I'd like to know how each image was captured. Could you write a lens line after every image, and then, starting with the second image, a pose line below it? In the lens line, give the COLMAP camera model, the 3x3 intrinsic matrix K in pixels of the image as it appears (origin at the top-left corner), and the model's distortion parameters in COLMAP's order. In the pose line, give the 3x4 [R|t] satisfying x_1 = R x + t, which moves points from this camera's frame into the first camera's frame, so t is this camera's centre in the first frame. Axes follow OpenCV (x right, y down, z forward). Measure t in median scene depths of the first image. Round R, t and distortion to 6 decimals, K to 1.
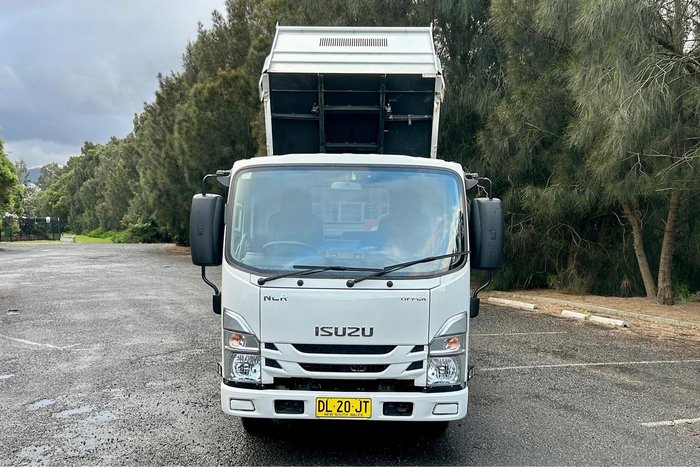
lens RADIAL K [[822.1, 0, 346.9], [0, 822.1, 221.3], [0, 0, 1]] dist [0.153793, -0.420694]
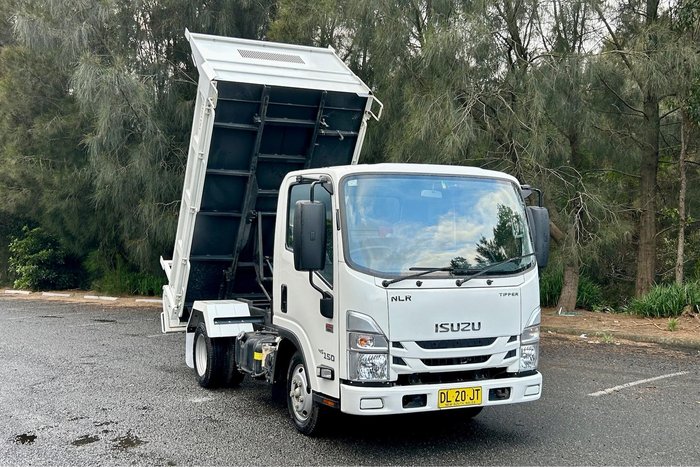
lens RADIAL K [[822.1, 0, 346.9], [0, 822.1, 221.3], [0, 0, 1]] dist [0.153793, -0.420694]
pose [[0.898552, 0.001557, 0.438864, -0.614397], [0.008588, 0.999740, -0.021131, 0.015855], [-0.438783, 0.022756, 0.898305, 0.080764]]
